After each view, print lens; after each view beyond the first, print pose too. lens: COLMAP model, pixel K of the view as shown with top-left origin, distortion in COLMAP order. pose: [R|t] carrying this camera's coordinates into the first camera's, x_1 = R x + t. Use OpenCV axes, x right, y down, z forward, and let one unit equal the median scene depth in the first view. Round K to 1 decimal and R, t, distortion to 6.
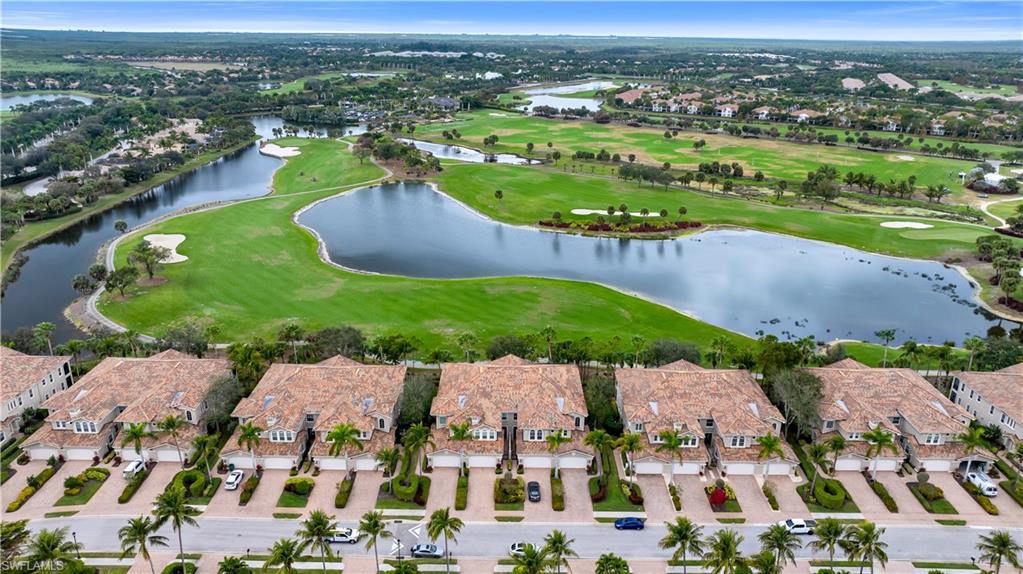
lens RADIAL K [[719.7, 0, 509.6], [0, 719.7, 285.1], [0, 0, 1]] dist [-0.026322, 0.017194]
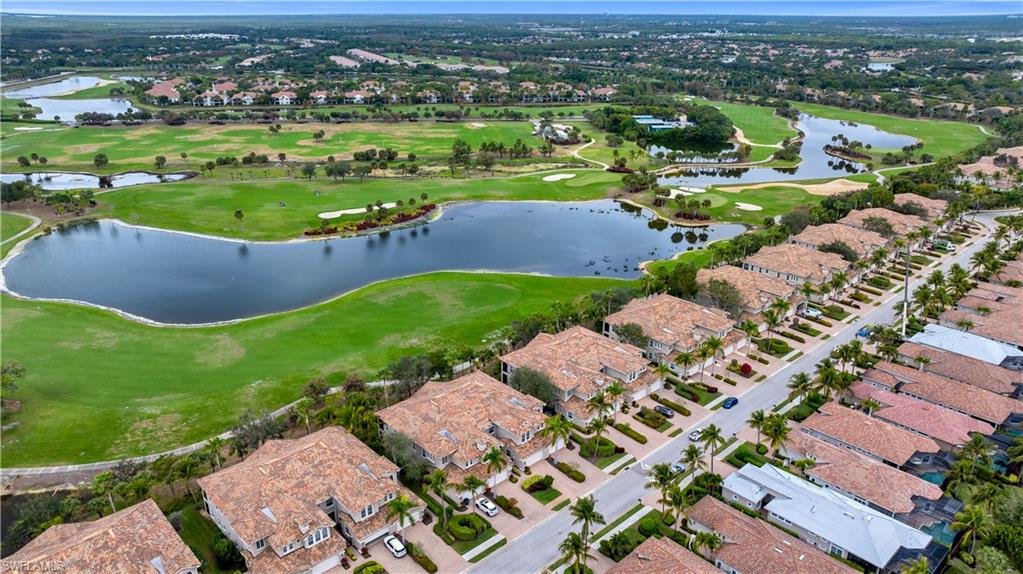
lens RADIAL K [[719.7, 0, 516.1], [0, 719.7, 294.3], [0, 0, 1]] dist [-0.026322, 0.017194]
pose [[0.725858, -0.260620, 0.636559, -0.572027], [0.233092, 0.963882, 0.128843, -0.094473], [-0.647147, 0.054855, 0.760389, 0.091576]]
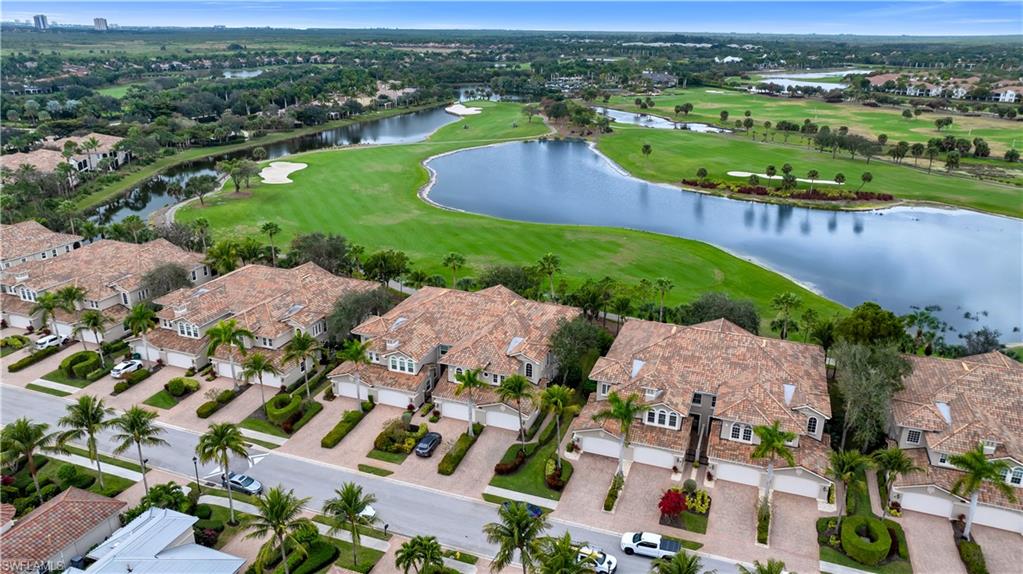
lens RADIAL K [[719.7, 0, 510.0], [0, 719.7, 285.0], [0, 0, 1]] dist [-0.026322, 0.017194]
pose [[0.938826, 0.113198, -0.325256, 0.200237], [-0.113605, 0.993366, 0.017805, 0.060853], [0.325114, 0.020235, 0.945458, 0.194835]]
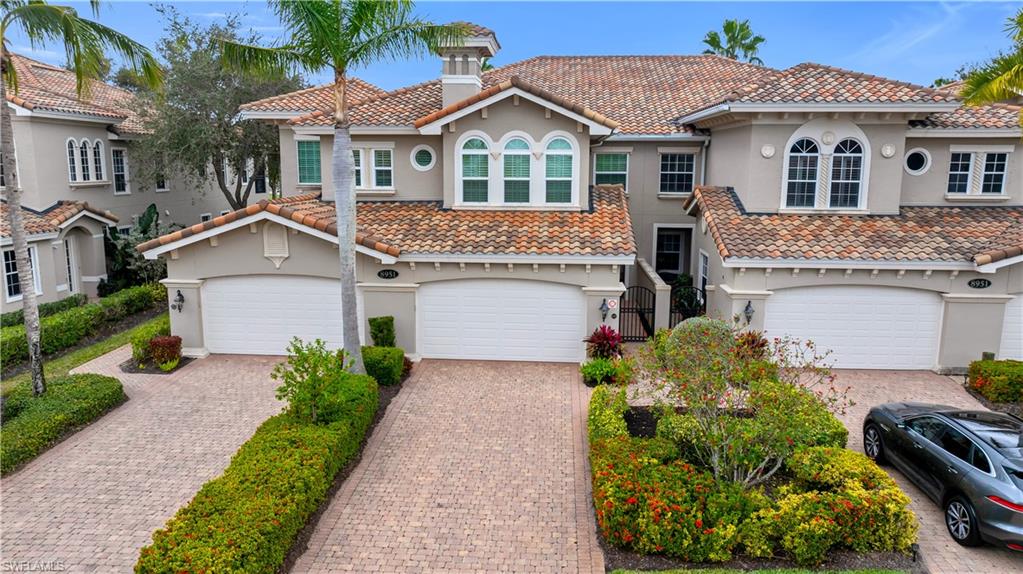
lens RADIAL K [[719.7, 0, 510.5], [0, 719.7, 287.1], [0, 0, 1]] dist [-0.026322, 0.017194]
pose [[0.997725, 0.004594, -0.067263, -0.015583], [-0.015940, 0.985463, -0.169138, 0.167486], [0.065509, 0.169825, 0.983294, 0.531342]]
